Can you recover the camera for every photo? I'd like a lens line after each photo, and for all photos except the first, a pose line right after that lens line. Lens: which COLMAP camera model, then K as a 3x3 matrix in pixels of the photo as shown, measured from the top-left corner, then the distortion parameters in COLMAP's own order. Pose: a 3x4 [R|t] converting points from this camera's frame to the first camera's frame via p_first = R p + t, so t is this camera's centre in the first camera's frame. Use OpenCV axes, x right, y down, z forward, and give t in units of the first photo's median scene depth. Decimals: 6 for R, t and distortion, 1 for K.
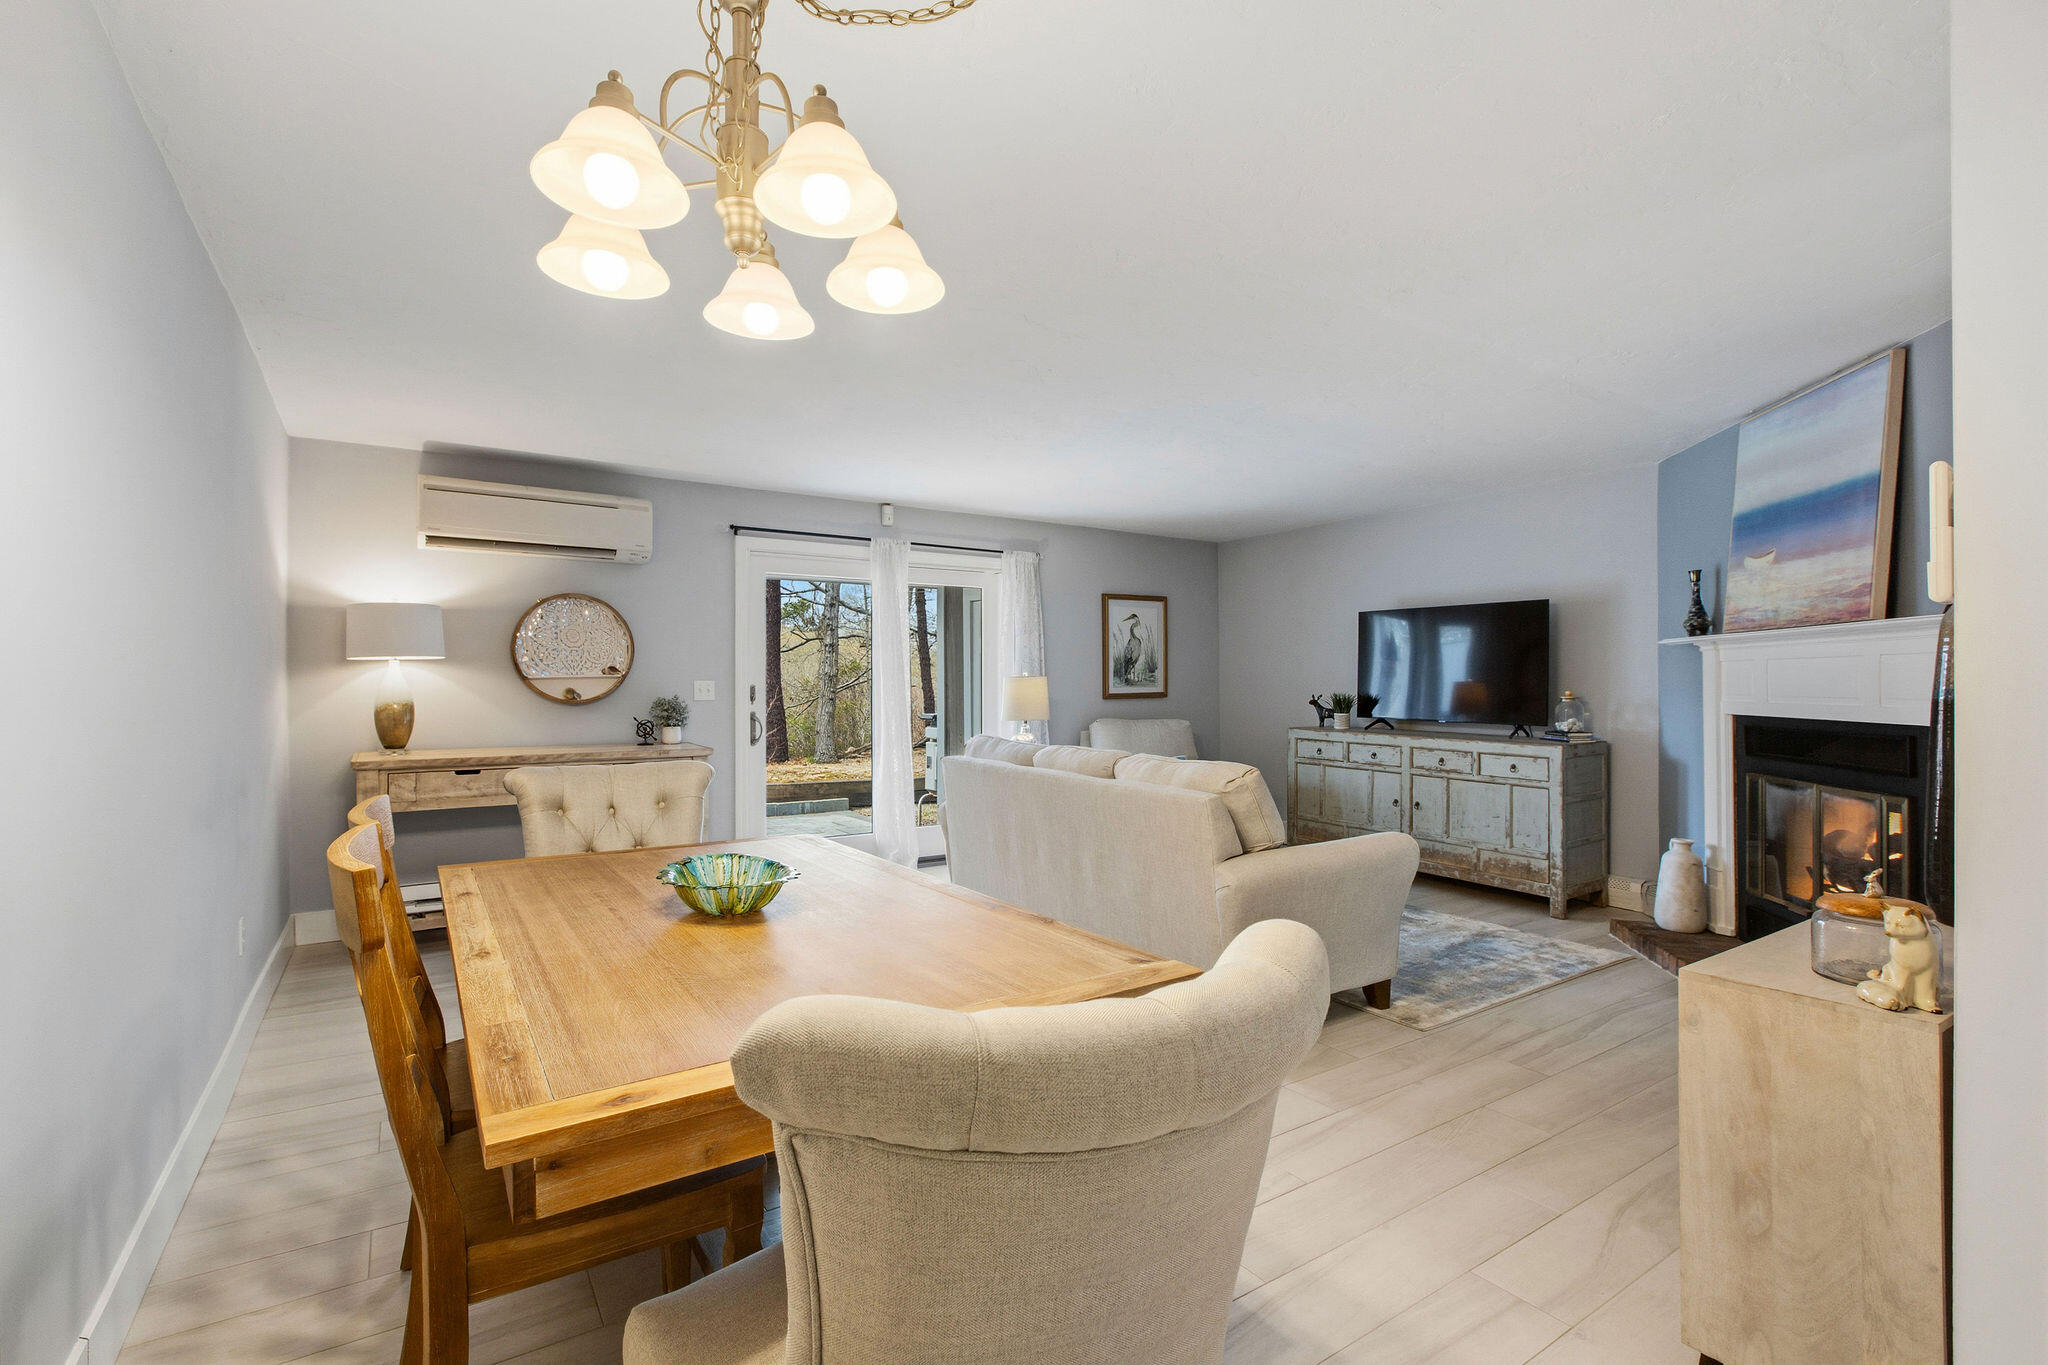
lens RADIAL K [[904.2, 0, 1014.1], [0, 904.2, 689.1], [0, 0, 1]] dist [-0.001265, 0.000044]
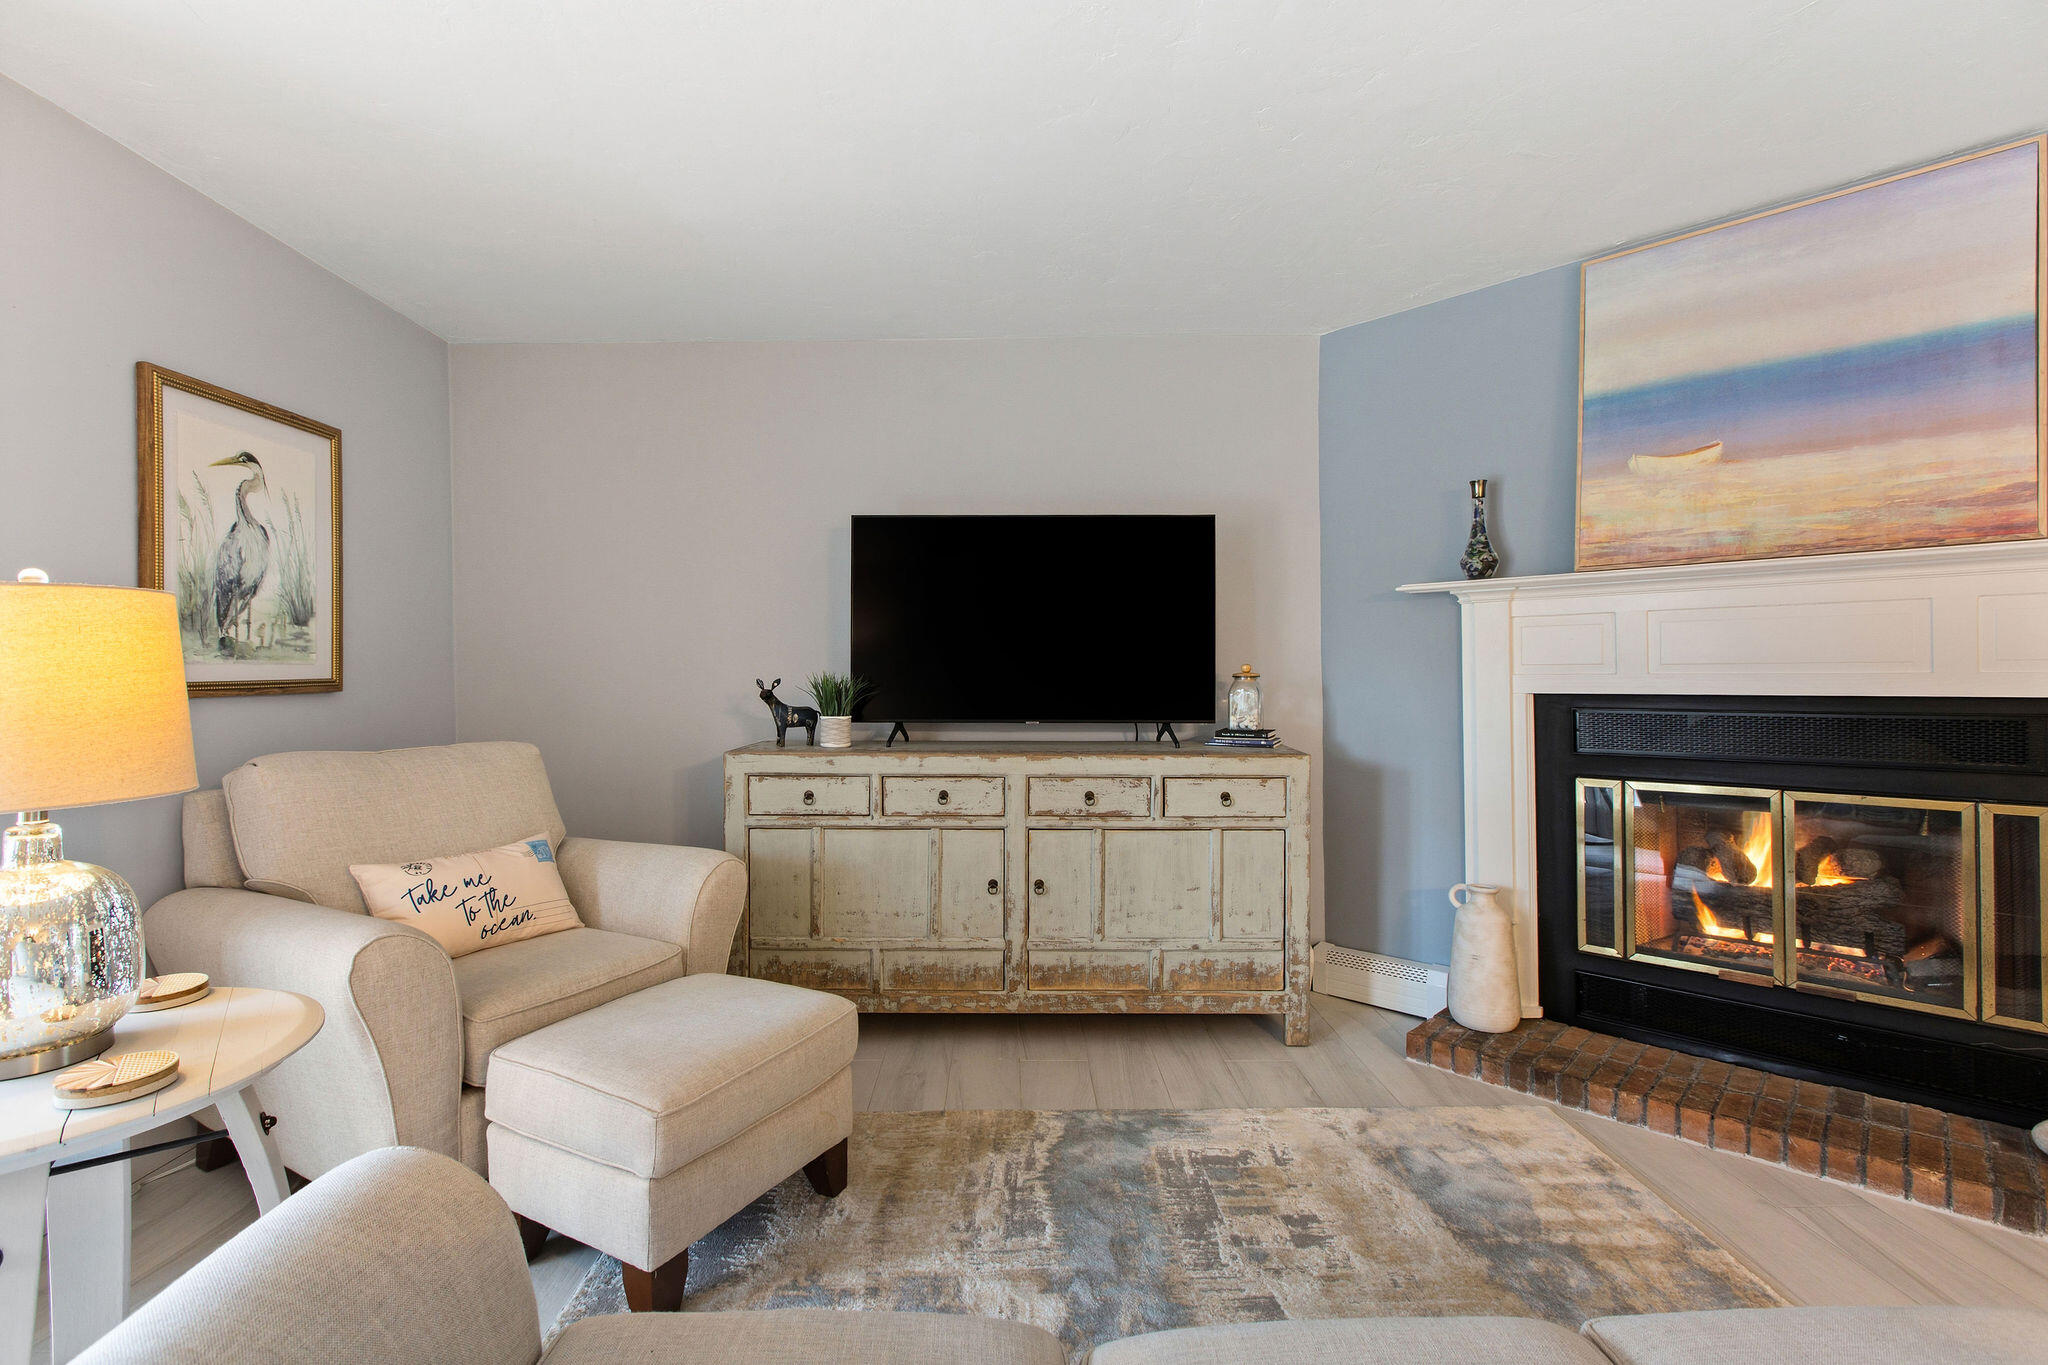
lens RADIAL K [[904.2, 0, 996.4], [0, 904.2, 677.4], [0, 0, 1]] dist [-0.001265, 0.000044]
pose [[0.541938, -0.003570, 0.840411, -0.004056], [0.011919, 0.999923, -0.003438, 0.010132], [-0.840334, 0.011880, 0.541938, 0.760025]]
